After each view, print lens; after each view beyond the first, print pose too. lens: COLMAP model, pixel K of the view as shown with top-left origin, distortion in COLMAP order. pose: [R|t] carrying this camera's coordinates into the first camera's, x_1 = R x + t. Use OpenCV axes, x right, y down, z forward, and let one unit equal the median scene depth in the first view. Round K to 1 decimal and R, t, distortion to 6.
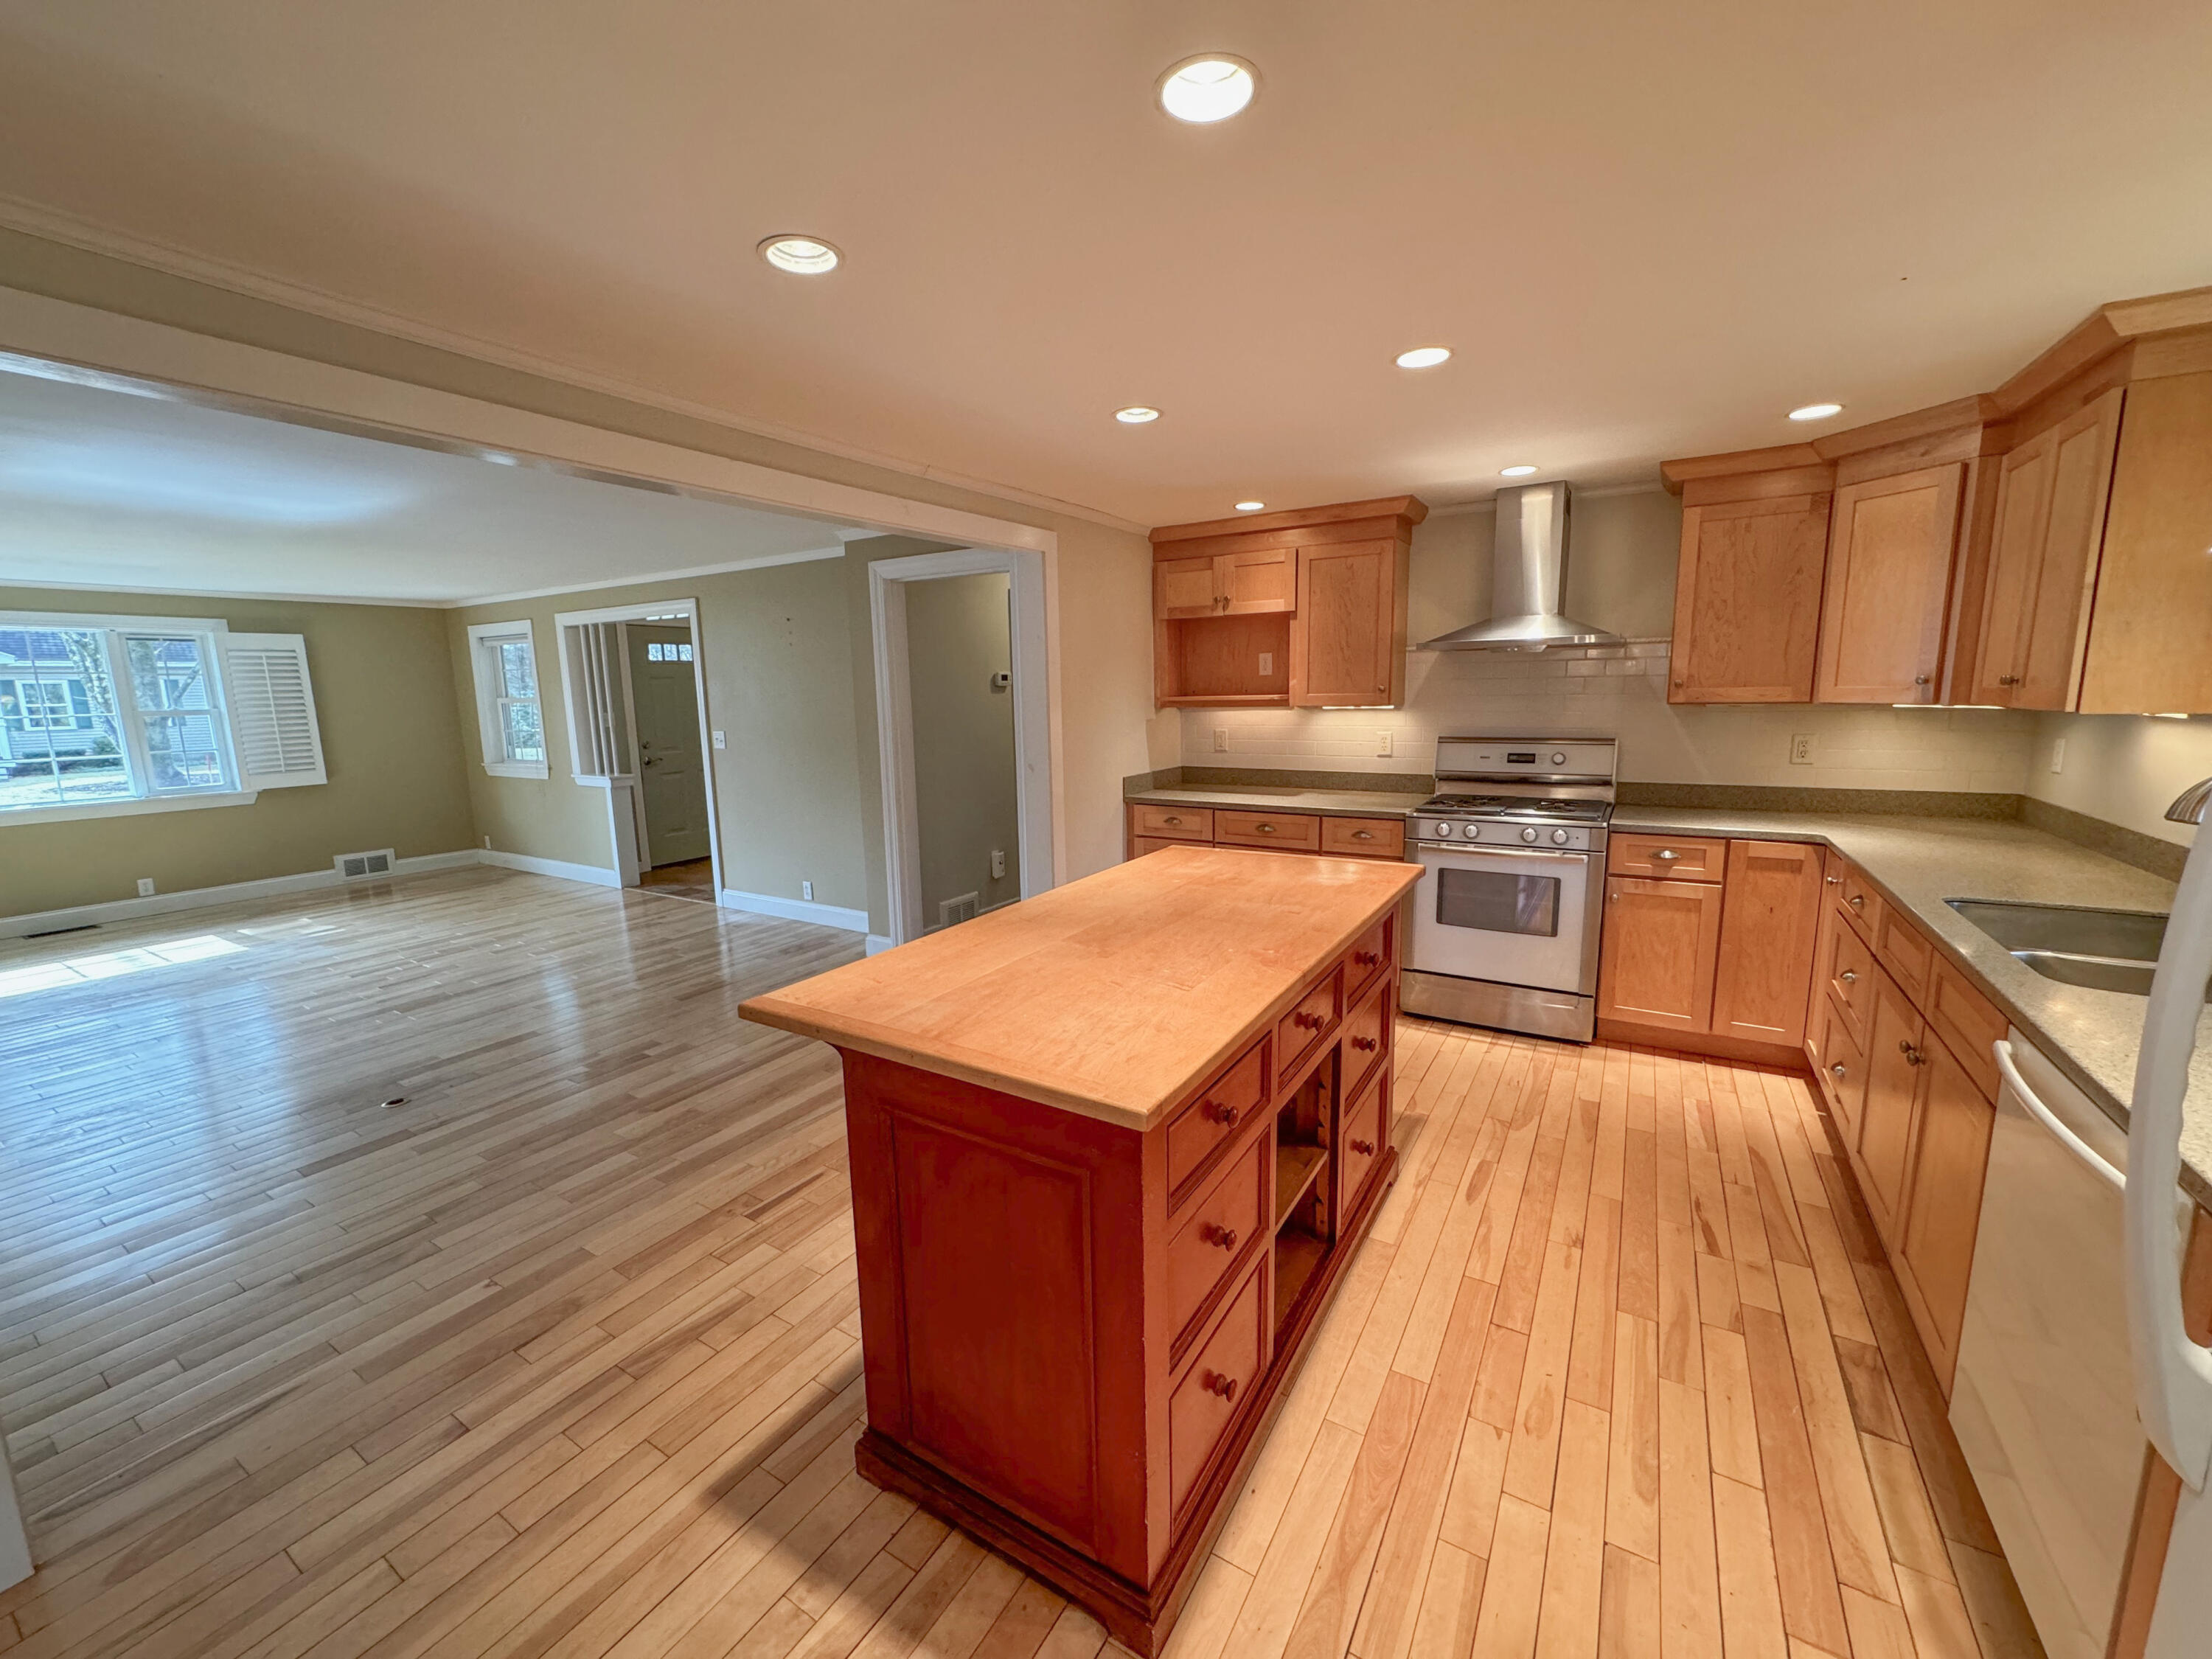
lens RADIAL K [[884.2, 0, 1109.2], [0, 884.2, 826.4], [0, 0, 1]] dist [0.002682, -0.000128]
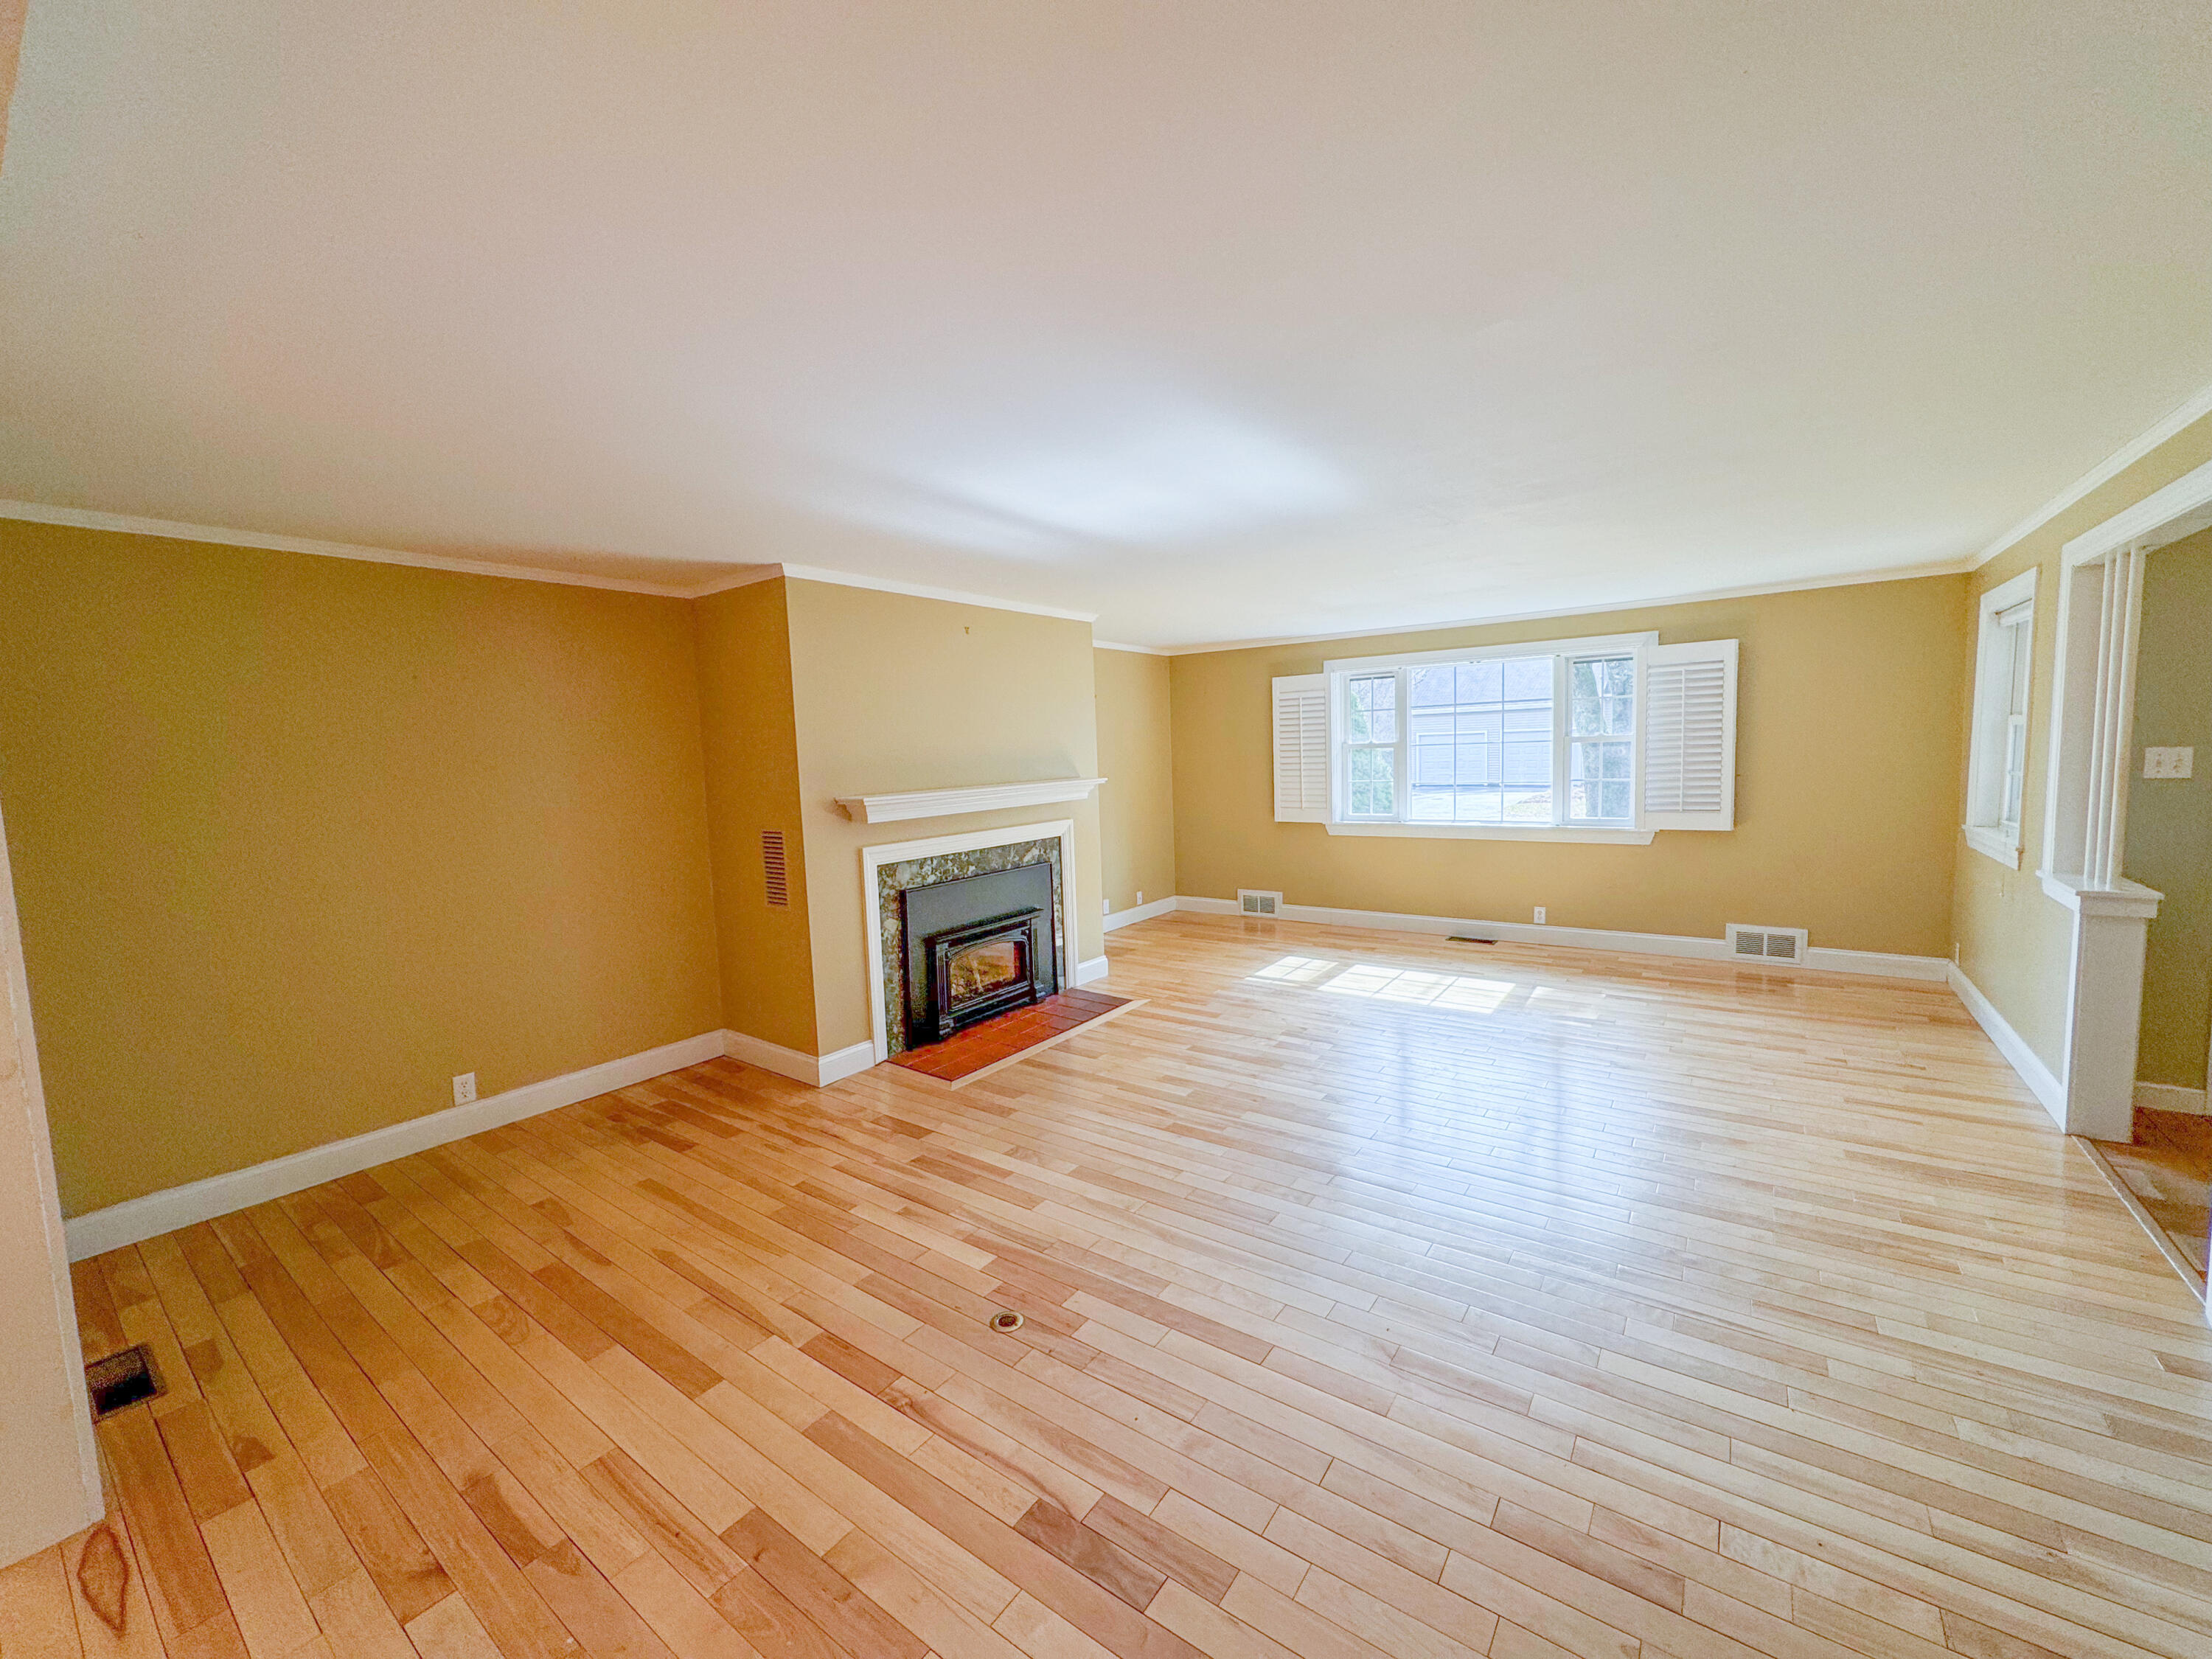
lens RADIAL K [[884.2, 0, 1099.9], [0, 884.2, 828.3], [0, 0, 1]] dist [0.002682, -0.000128]
pose [[-0.074299, 0.112751, -0.990841, -0.079868], [-0.121970, 0.985101, 0.121244, -0.078817], [0.989749, 0.129861, -0.059439, 0.513373]]
